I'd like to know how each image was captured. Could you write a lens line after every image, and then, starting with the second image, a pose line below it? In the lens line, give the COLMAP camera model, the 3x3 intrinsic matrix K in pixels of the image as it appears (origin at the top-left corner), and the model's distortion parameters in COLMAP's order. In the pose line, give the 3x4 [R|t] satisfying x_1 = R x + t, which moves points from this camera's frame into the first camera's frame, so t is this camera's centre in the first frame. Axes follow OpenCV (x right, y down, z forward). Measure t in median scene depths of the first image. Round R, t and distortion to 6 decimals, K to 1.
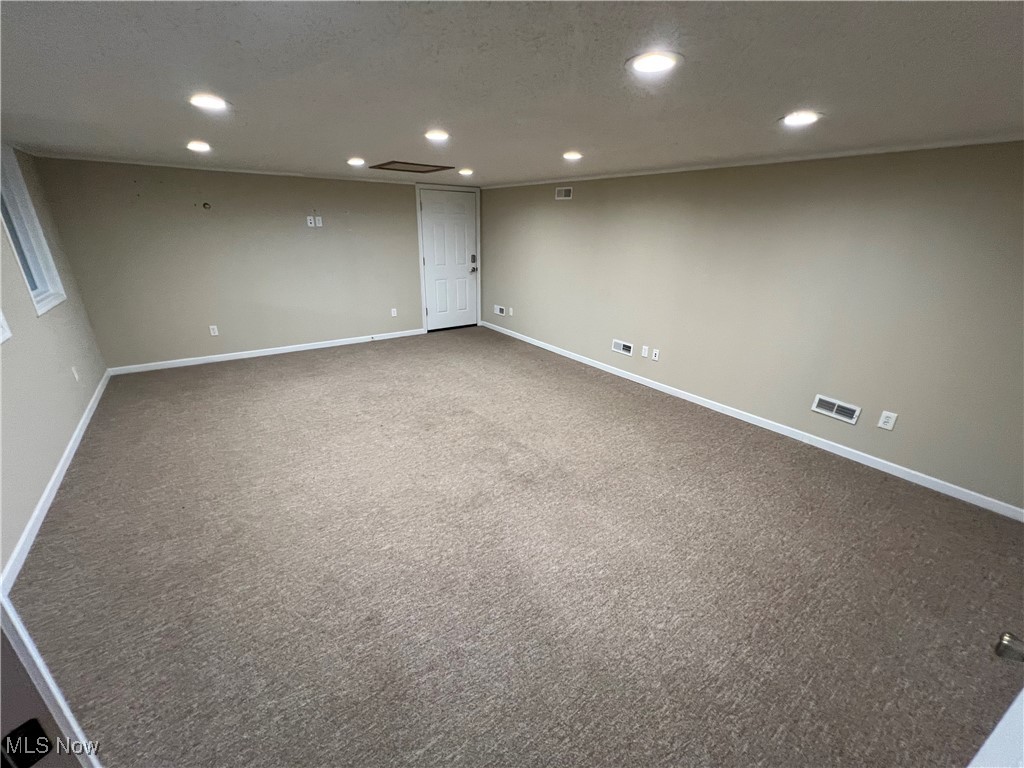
lens RADIAL K [[408.2, 0, 511.9], [0, 408.2, 381.9], [0, 0, 1]] dist [-0.002701, 0.000212]
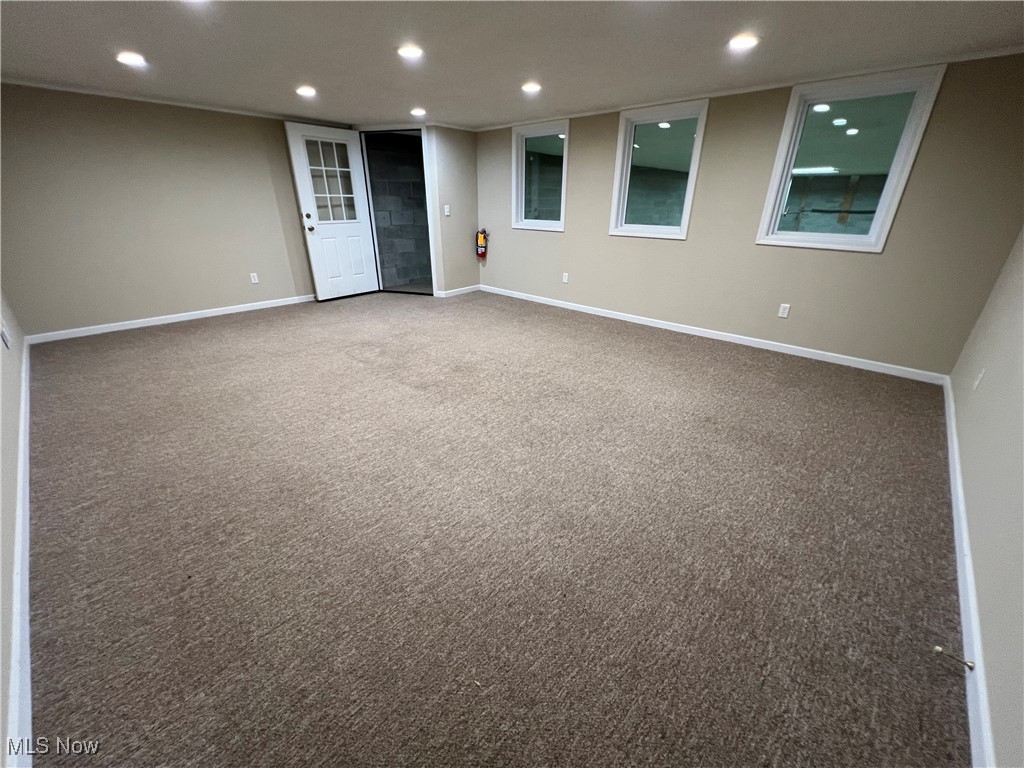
lens RADIAL K [[408.2, 0, 511.9], [0, 408.2, 381.9], [0, 0, 1]] dist [-0.002701, 0.000212]
pose [[-0.982648, 0.042936, -0.180442, -0.146276], [-0.097683, 0.707196, 0.700237, -0.530777], [0.157673, 0.705713, -0.690730, 1.627428]]
